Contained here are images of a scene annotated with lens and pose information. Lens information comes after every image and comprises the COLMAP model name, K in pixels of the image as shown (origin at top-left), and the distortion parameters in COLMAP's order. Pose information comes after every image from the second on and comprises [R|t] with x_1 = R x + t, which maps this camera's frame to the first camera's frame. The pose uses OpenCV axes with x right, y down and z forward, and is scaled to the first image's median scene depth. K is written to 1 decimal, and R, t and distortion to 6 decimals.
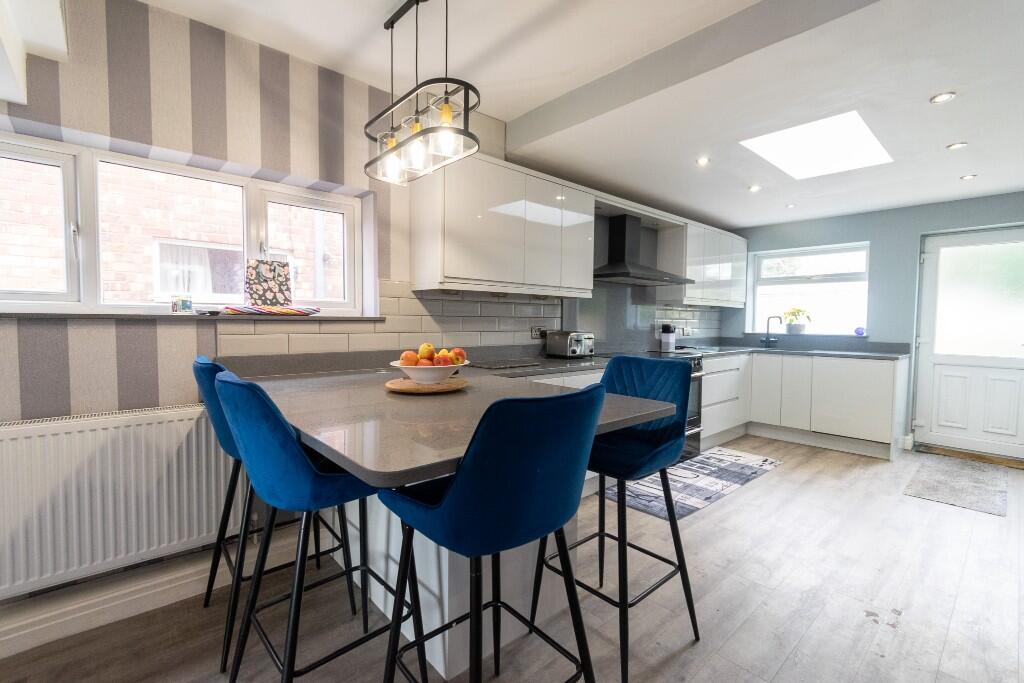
lens RADIAL K [[452.2, 0, 513.7], [0, 452.2, 338.7], [0, 0, 1]] dist [0.004475, -0.001140]
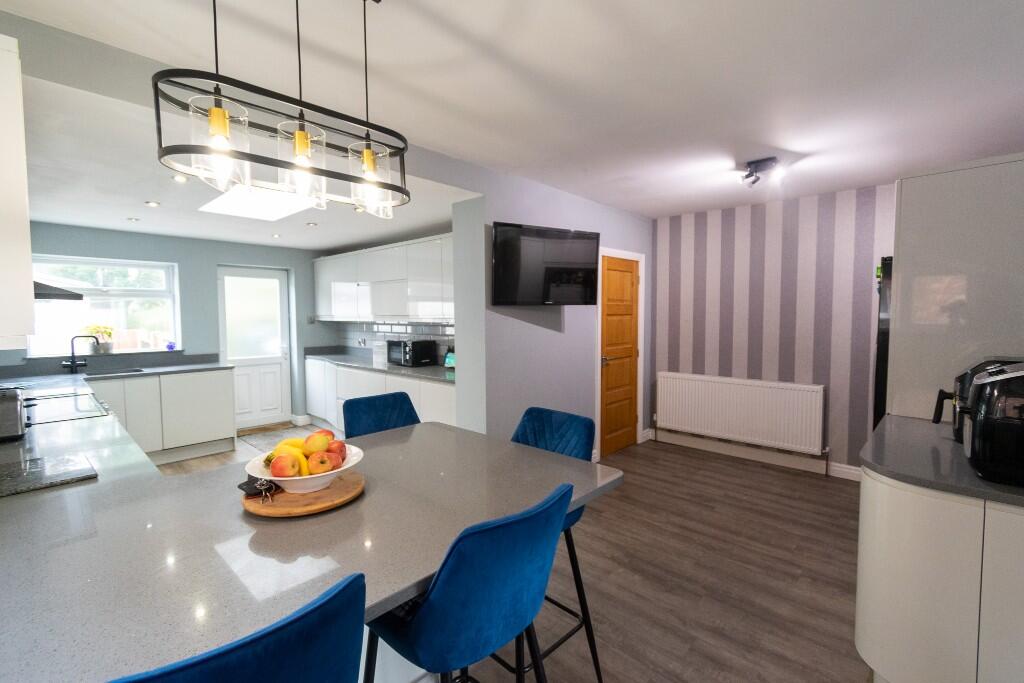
lens RADIAL K [[452.2, 0, 513.7], [0, 452.2, 338.7], [0, 0, 1]] dist [0.004475, -0.001140]
pose [[-0.088606, -0.066366, 0.993853, -0.455143], [0.045587, 0.996462, 0.070604, -0.088479], [-0.995023, 0.051562, -0.085267, 0.350385]]
